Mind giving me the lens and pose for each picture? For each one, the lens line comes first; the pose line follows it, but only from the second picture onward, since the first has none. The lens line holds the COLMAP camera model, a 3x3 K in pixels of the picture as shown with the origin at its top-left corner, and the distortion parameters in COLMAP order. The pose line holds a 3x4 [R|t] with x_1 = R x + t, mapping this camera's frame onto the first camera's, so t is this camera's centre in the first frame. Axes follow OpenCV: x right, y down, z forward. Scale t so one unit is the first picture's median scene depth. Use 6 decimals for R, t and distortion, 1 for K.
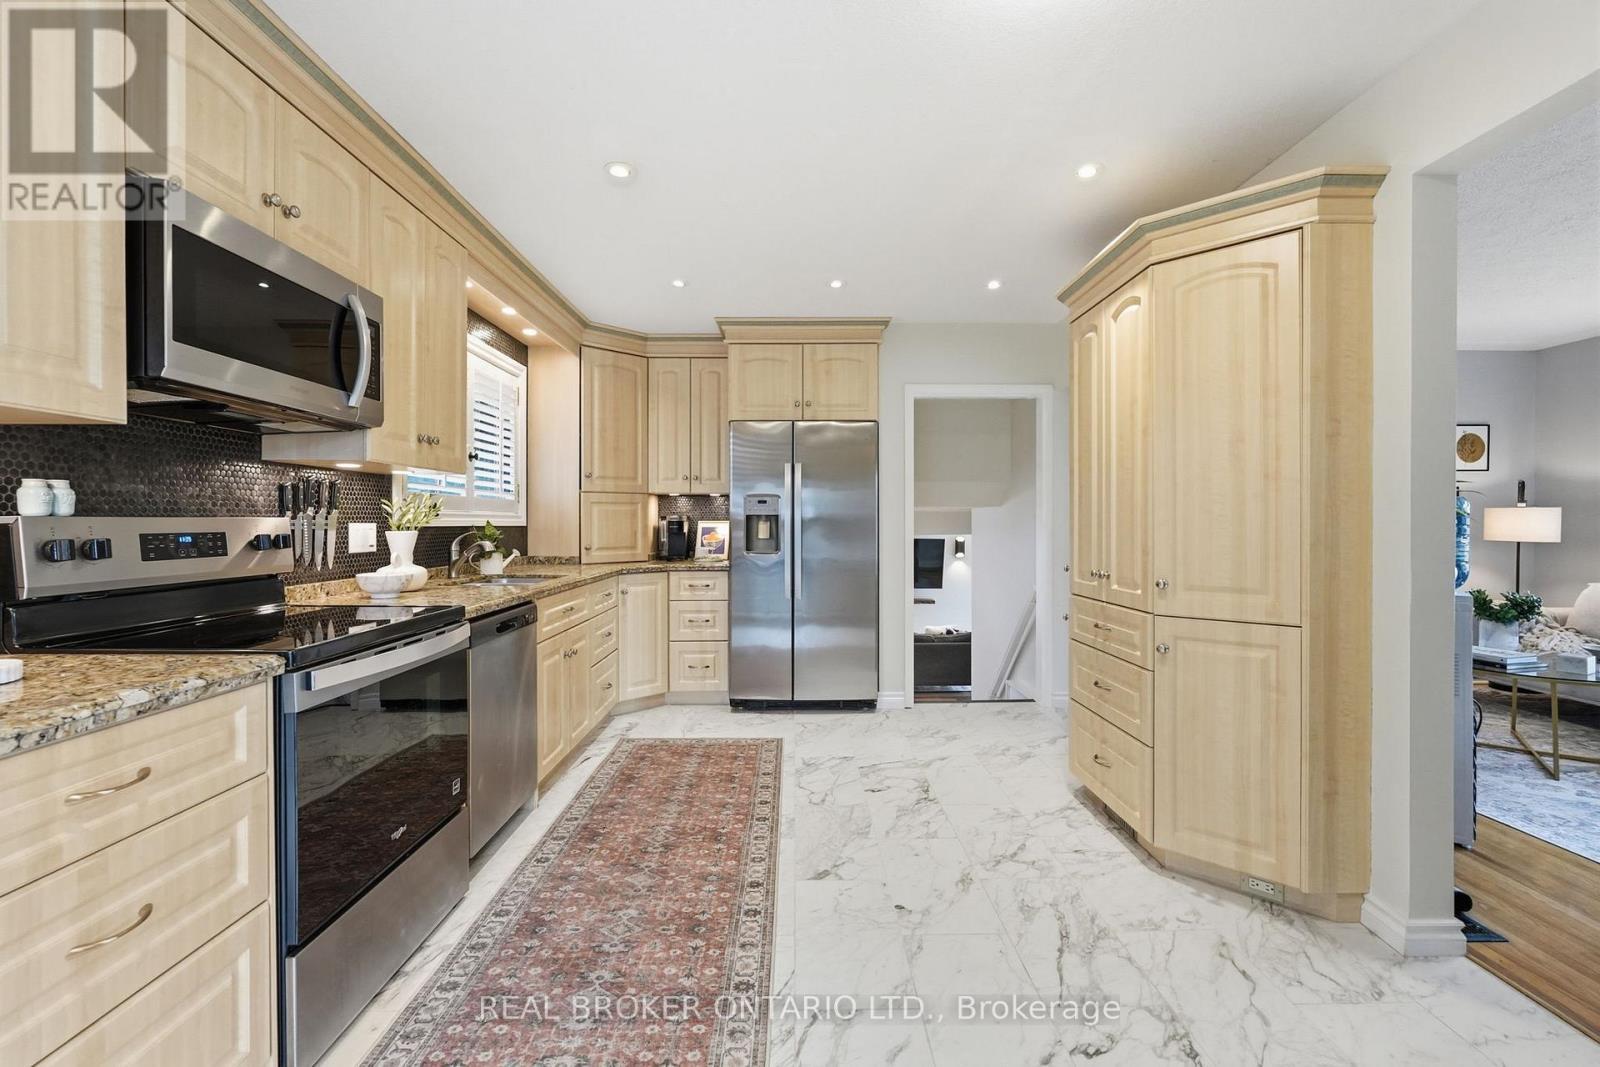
lens RADIAL K [[694.8, 0, 800.7], [0, 694.8, 527.8], [0, 0, 1]] dist [-0.019538, 0.008177]
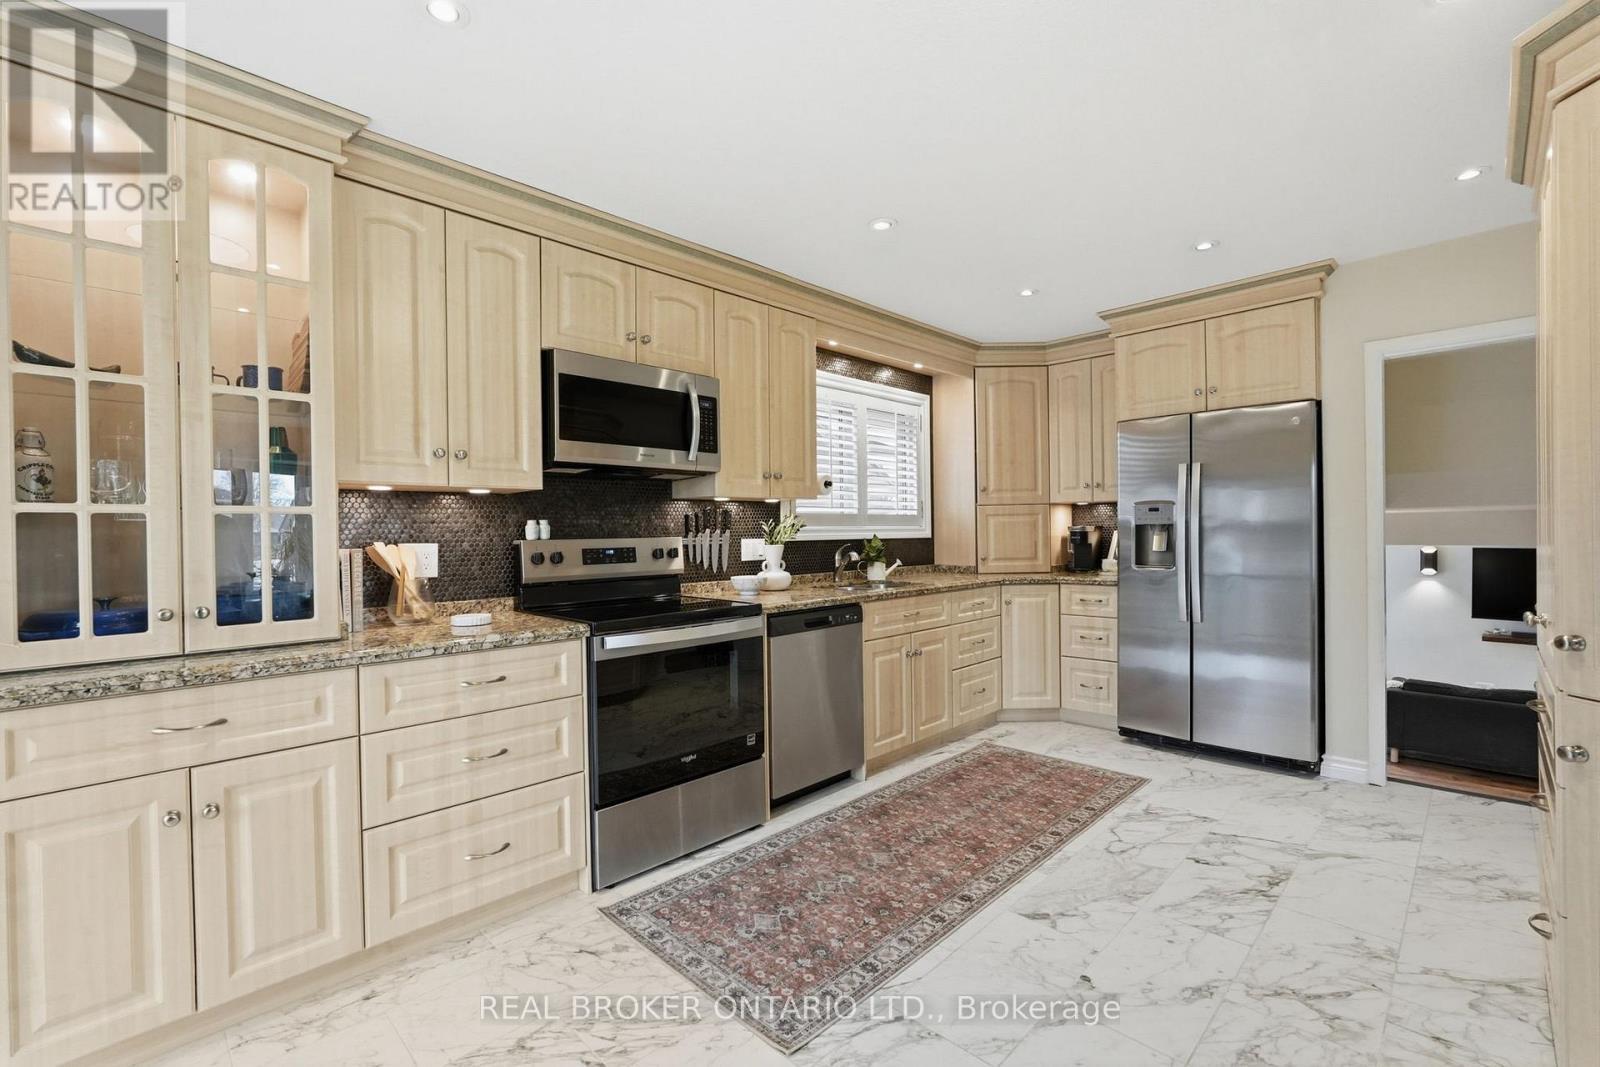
lens RADIAL K [[694.8, 0, 801.8], [0, 694.8, 535.4], [0, 0, 1]] dist [-0.019538, 0.008177]
pose [[0.703147, -0.005344, -0.711024, 0.448213], [0.007657, 0.999971, 0.000056, -0.014175], [0.711003, -0.005483, 0.703167, 0.114965]]
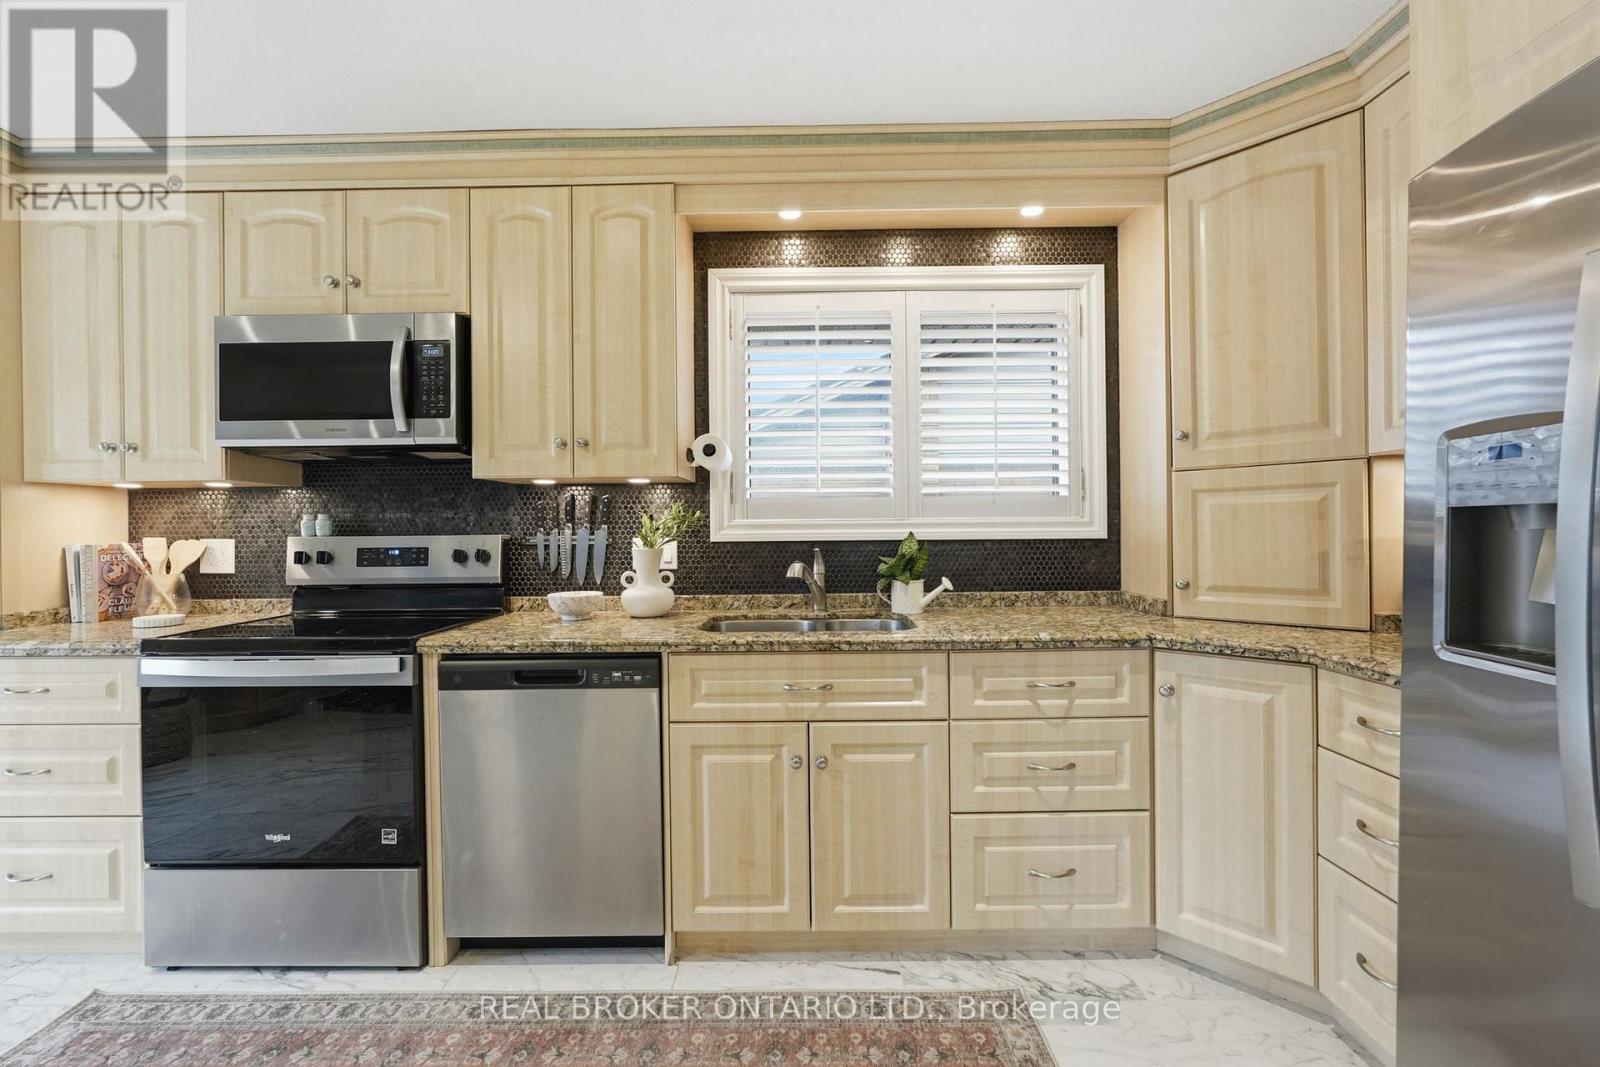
lens RADIAL K [[694.8, 0, 803.8], [0, 694.8, 532.8], [0, 0, 1]] dist [-0.019538, 0.008177]
pose [[-0.017437, 0.004503, -0.999838, 0.330714], [0.002443, 0.999987, 0.004461, -0.018604], [0.999845, -0.002365, -0.017448, 1.339641]]
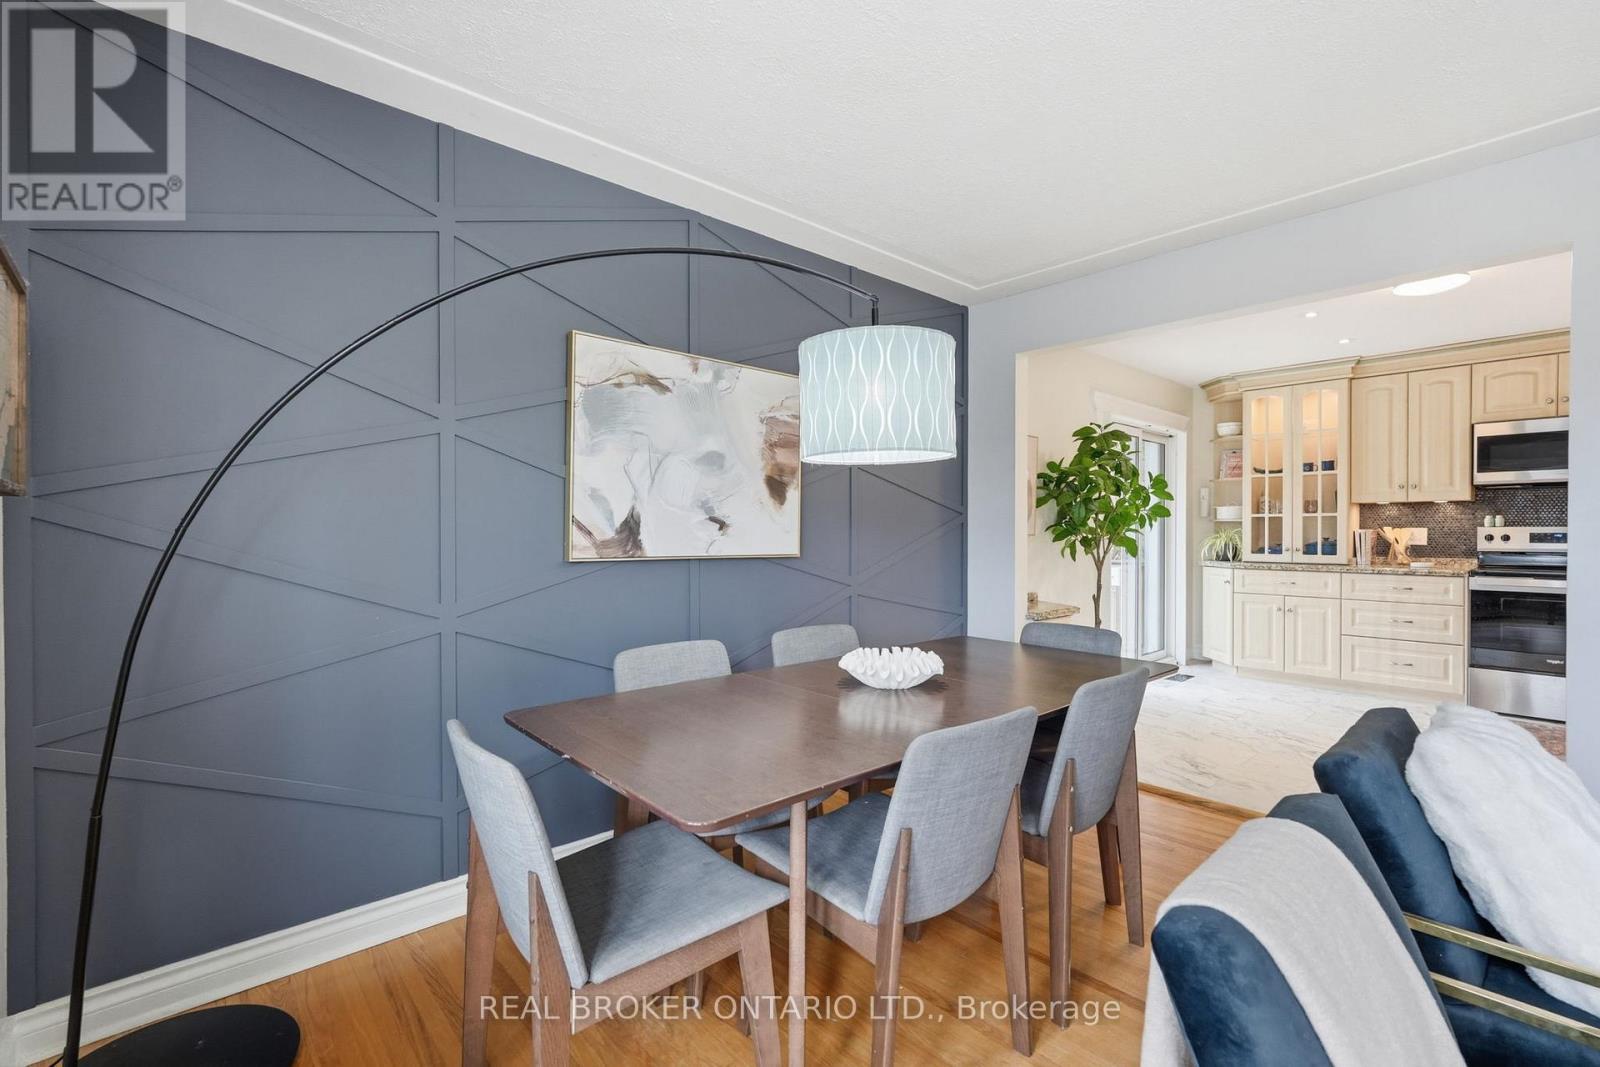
lens RADIAL K [[694.8, 0, 798.7], [0, 694.8, 534.9], [0, 0, 1]] dist [-0.019538, 0.008177]
pose [[-0.756234, 0.009475, -0.654233, 2.106847], [-0.001372, 0.999870, 0.016067, -0.016254], [0.654300, 0.013048, -0.756123, 0.790270]]
